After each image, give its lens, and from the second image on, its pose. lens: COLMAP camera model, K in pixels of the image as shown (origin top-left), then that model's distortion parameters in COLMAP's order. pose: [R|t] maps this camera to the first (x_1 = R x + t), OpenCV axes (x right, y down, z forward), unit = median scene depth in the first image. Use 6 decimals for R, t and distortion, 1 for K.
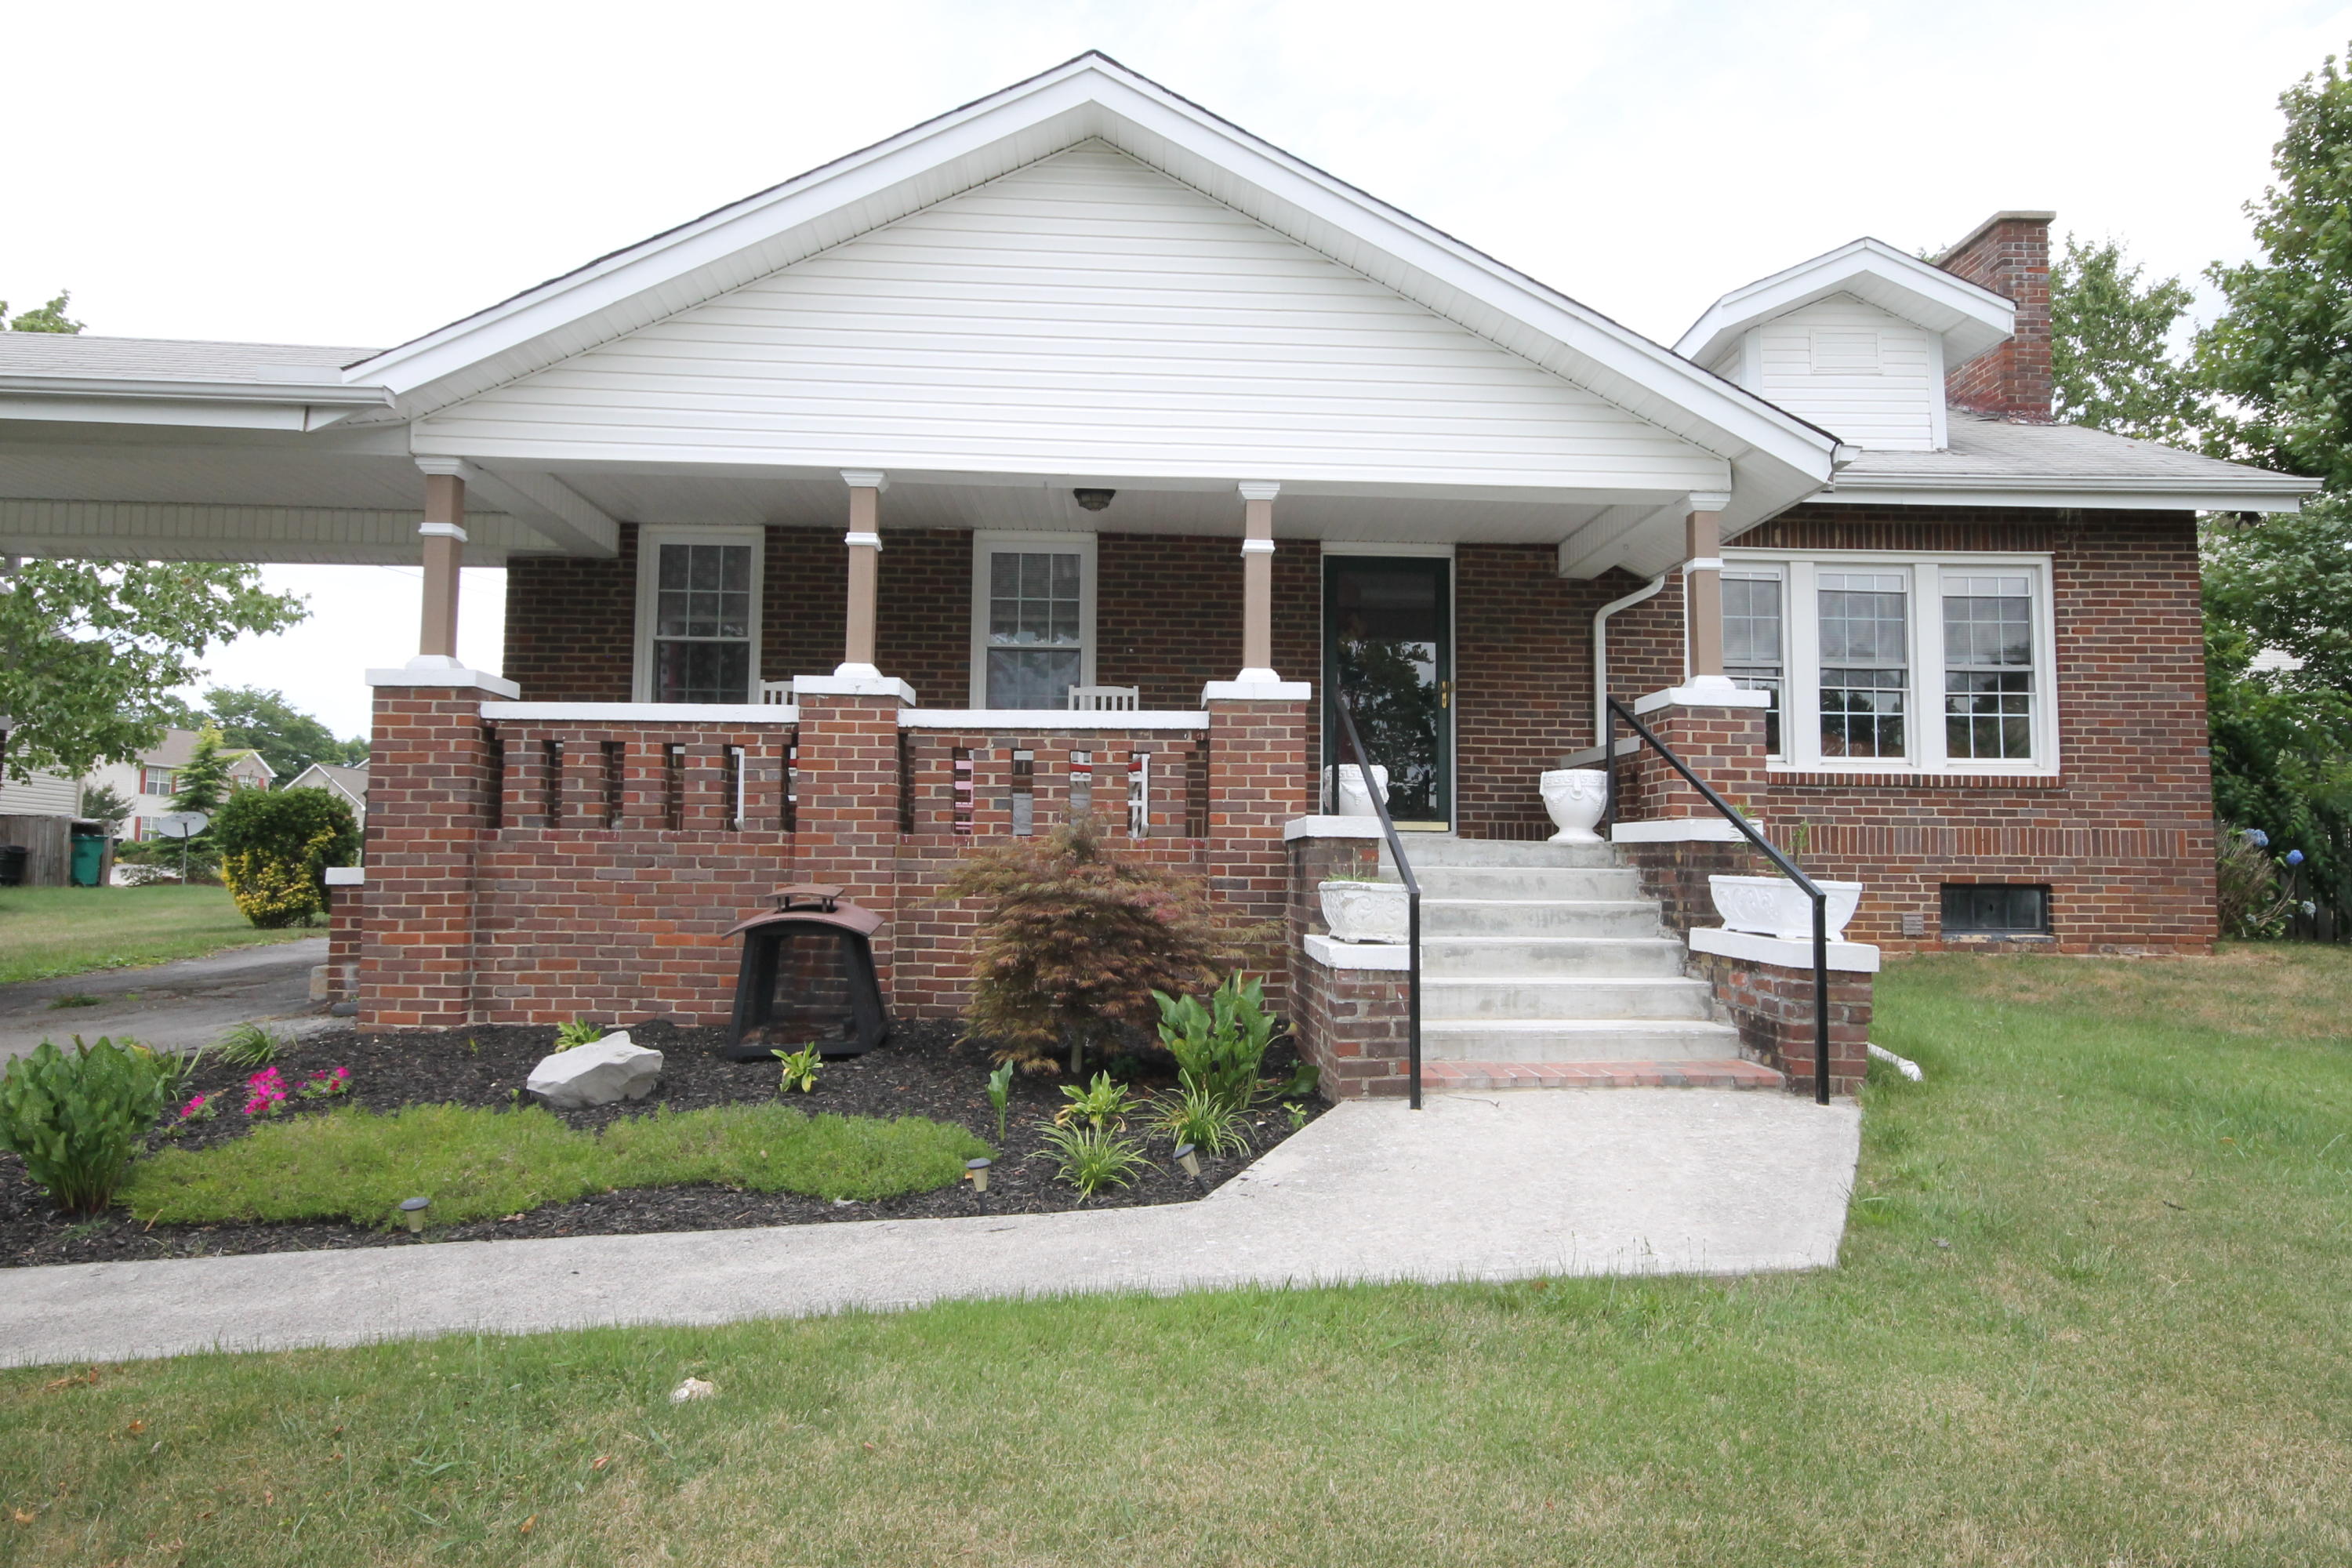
lens RADIAL K [[1458.1, 0, 1174.5], [0, 1458.1, 789.3], [0, 0, 1]] dist [0.004623, 0.027065]
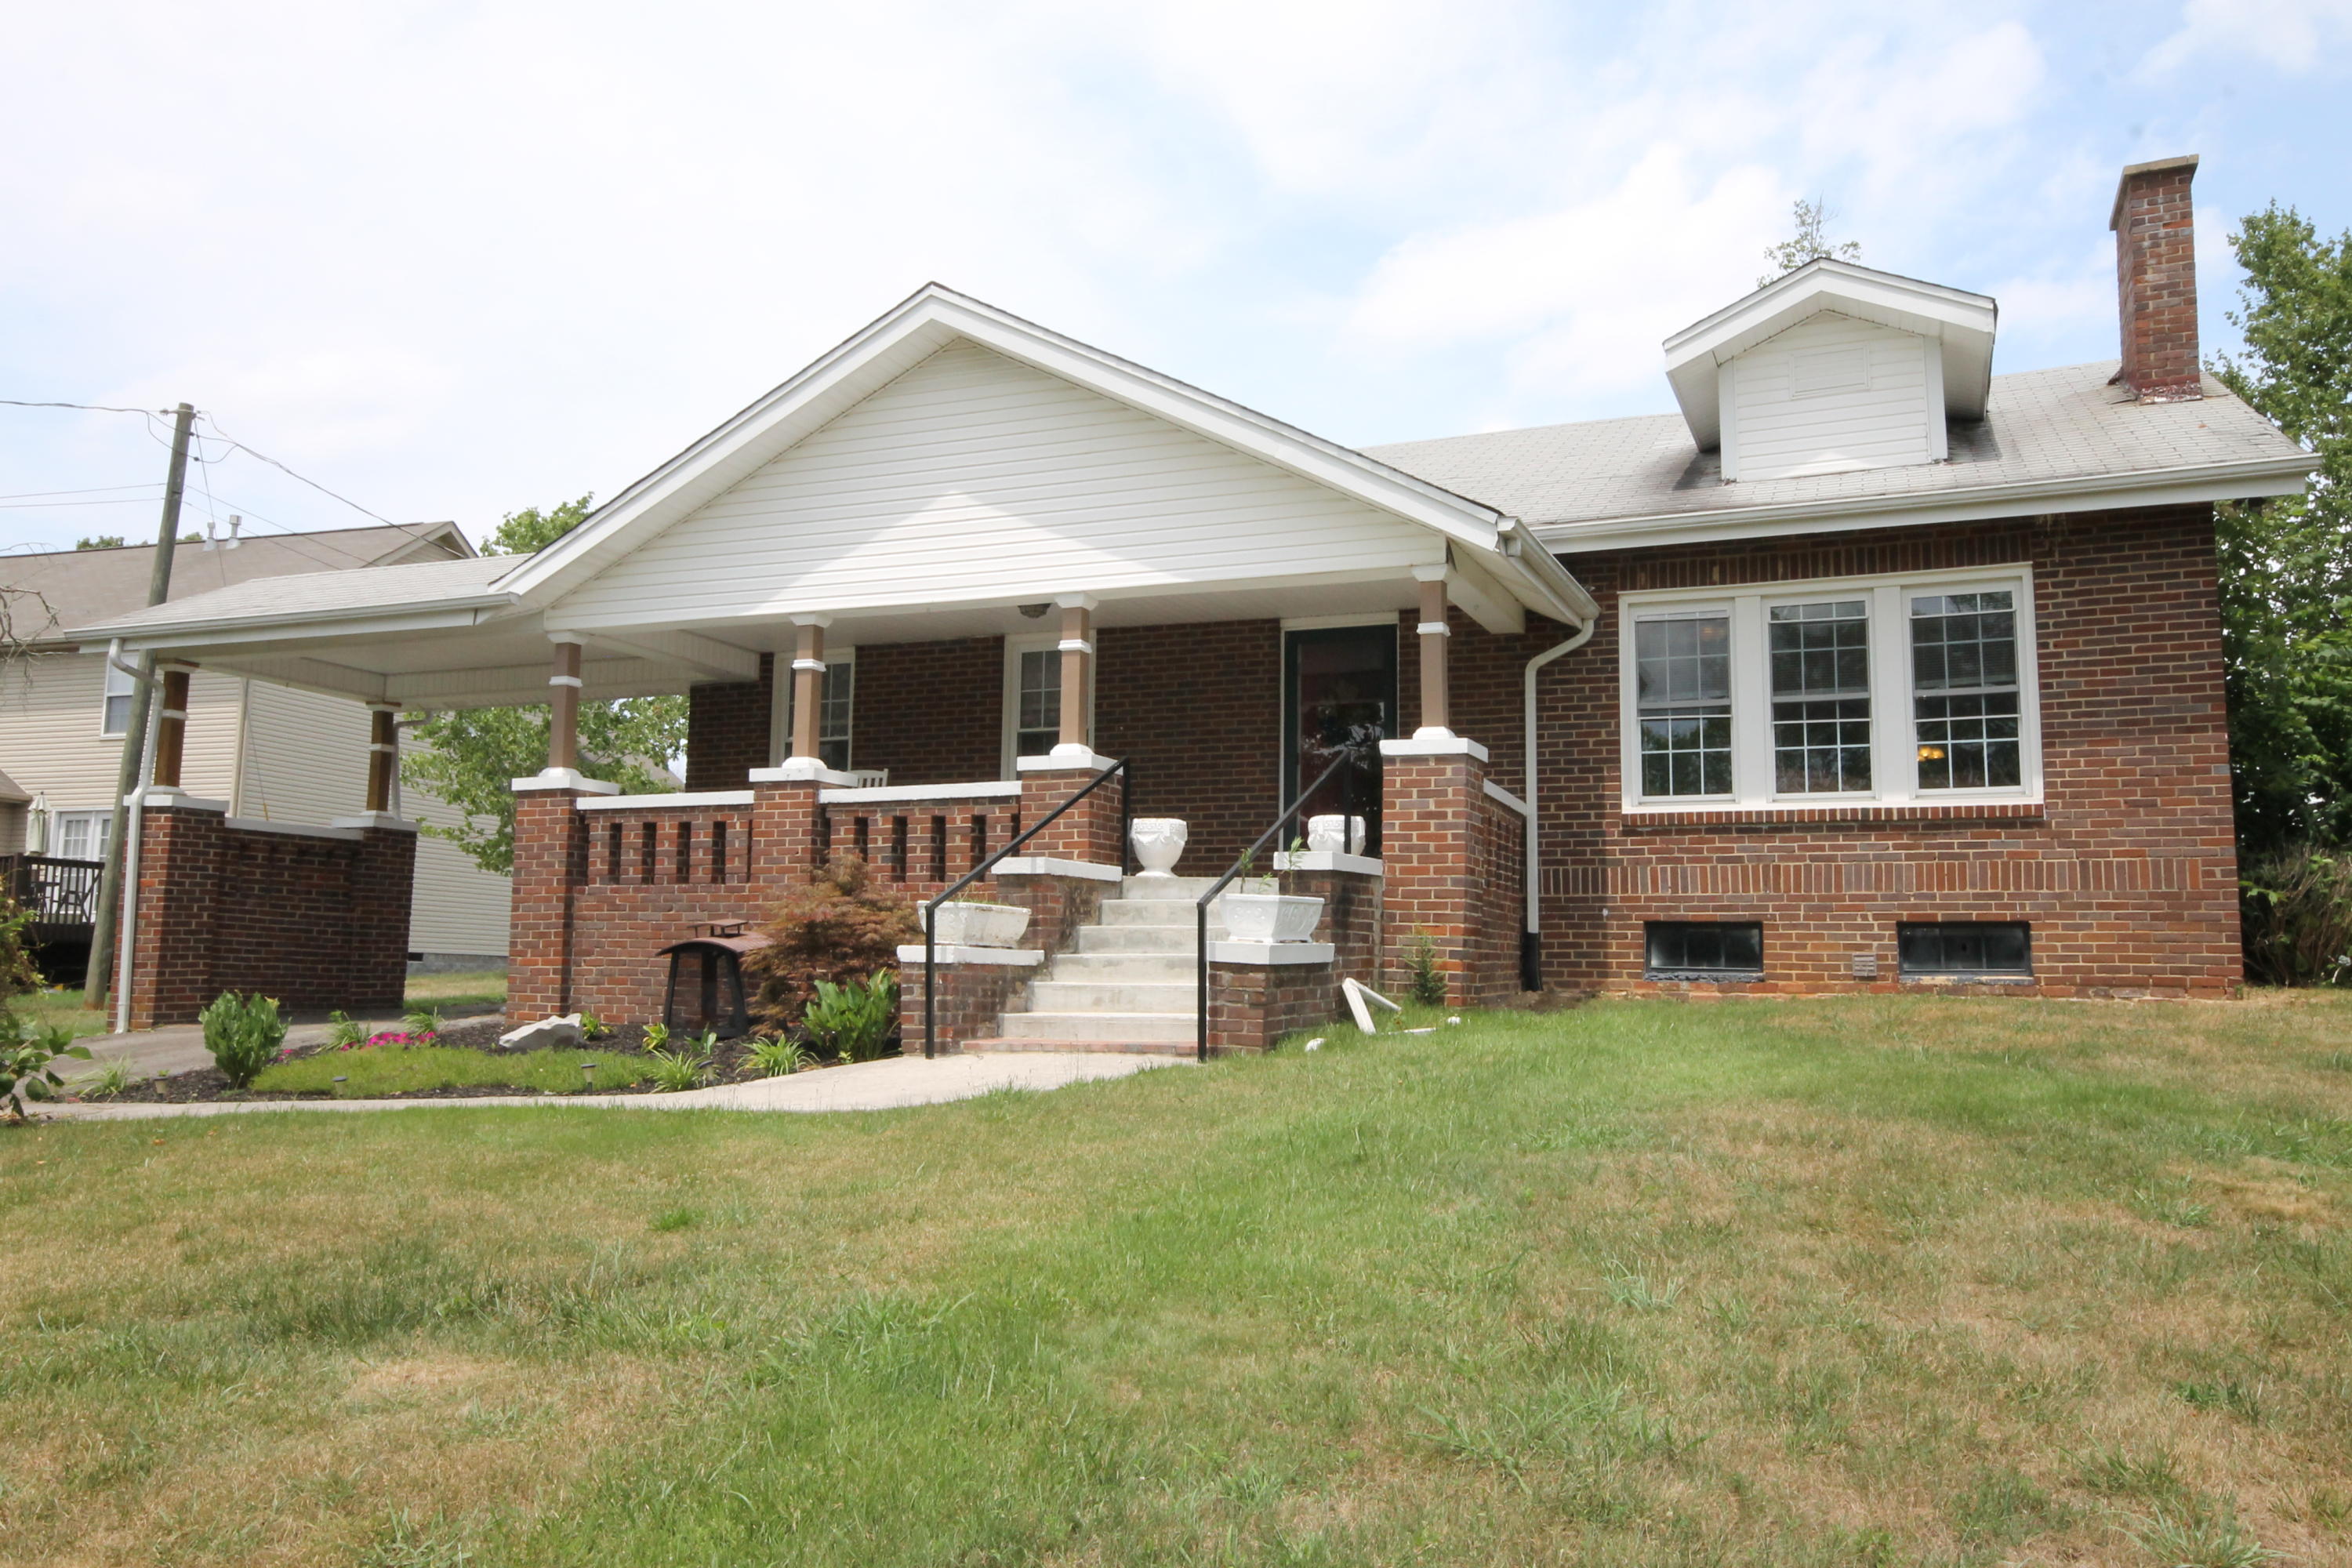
lens RADIAL K [[1788.9, 0, 1176.0], [0, 1788.9, 784.0], [0, 0, 1]] dist [0.016210, 0.002732]
pose [[0.901972, -0.046456, -0.429288, 0.602852], [0.023645, 0.998018, -0.058321, 0.031677], [0.431146, 0.042453, 0.901283, -0.249803]]
